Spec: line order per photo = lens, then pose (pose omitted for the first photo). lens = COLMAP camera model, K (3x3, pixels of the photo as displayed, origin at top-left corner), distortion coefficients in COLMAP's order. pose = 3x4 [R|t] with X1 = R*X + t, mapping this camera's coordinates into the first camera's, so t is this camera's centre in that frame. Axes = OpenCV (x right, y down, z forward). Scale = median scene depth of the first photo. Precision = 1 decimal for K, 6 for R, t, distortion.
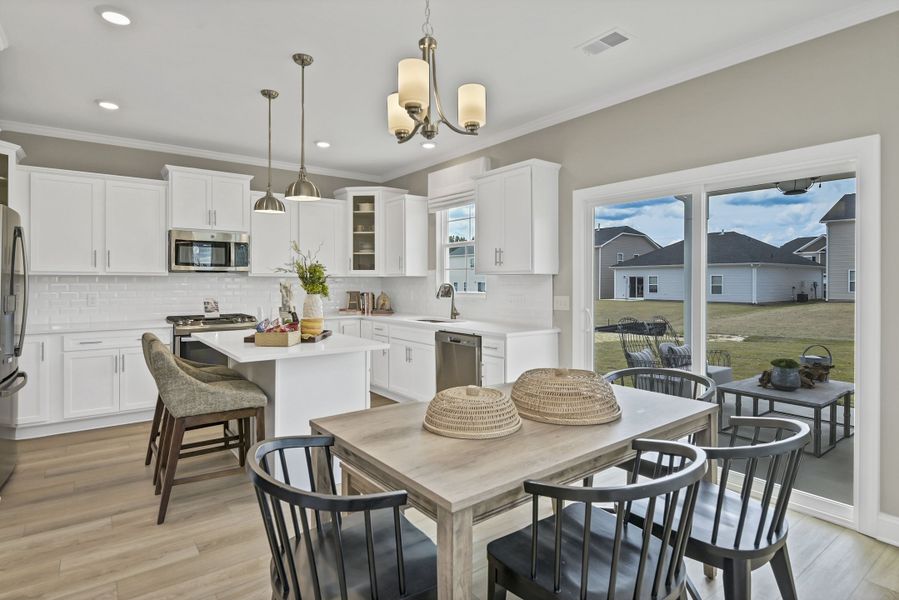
lens RADIAL K [[470.5, 0, 458.2], [0, 470.5, 283.9], [0, 0, 1]] dist [-0.005893, -0.000937]
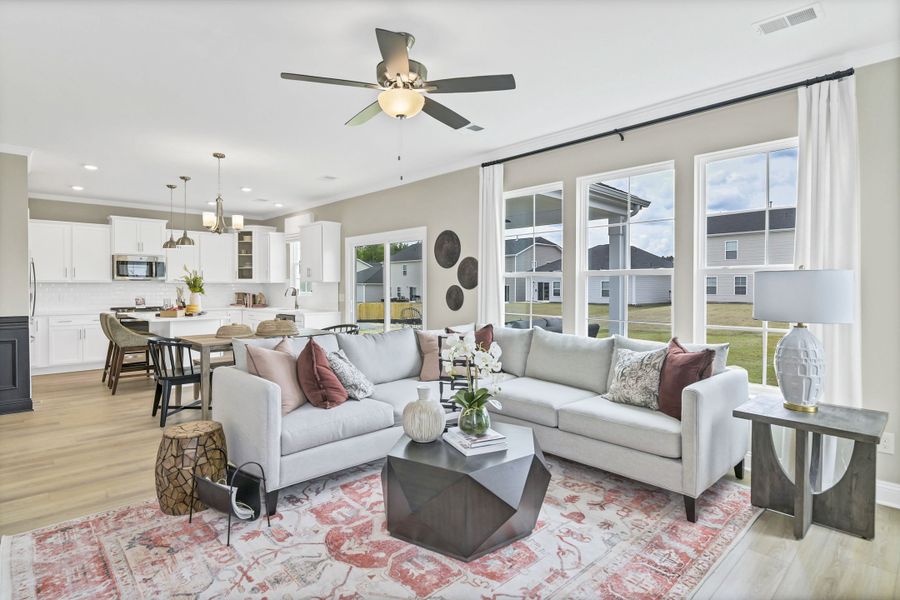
lens RADIAL K [[469.2, 0, 462.4], [0, 469.2, 290.6], [0, 0, 1]] dist [-0.006601, -0.001203]
pose [[0.994066, -0.000664, 0.108775, 0.413301], [0.000223, 0.999992, 0.004061, 0.004090], [-0.108777, -0.004013, 0.994058, -0.740298]]
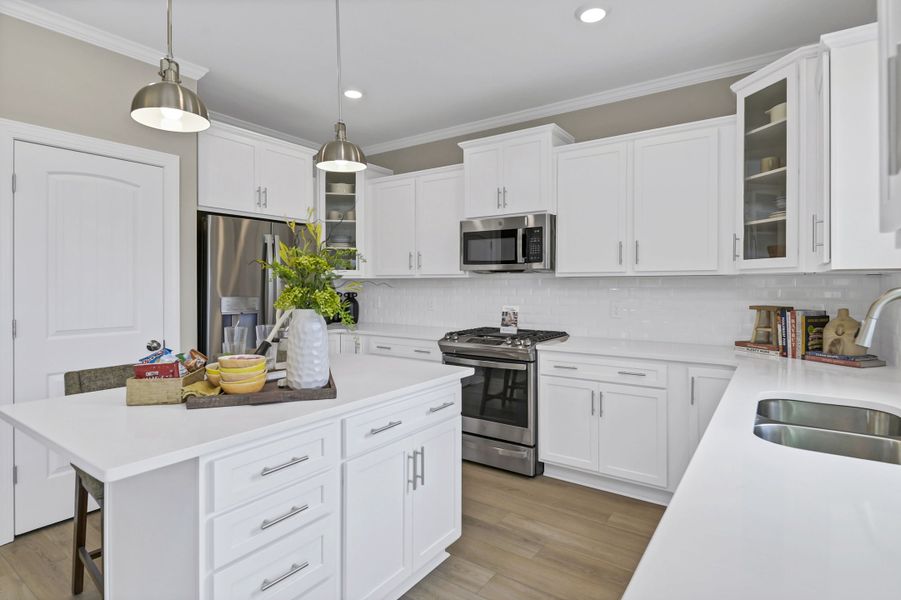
lens RADIAL K [[471.5, 0, 459.2], [0, 471.5, 283.9], [0, 0, 1]] dist [-0.005893, -0.000937]
pose [[0.299737, 0.000193, -0.954022, 0.159096], [-0.001267, 0.999999, -0.000196, -0.006135], [0.954021, 0.001267, 0.299737, 0.721863]]
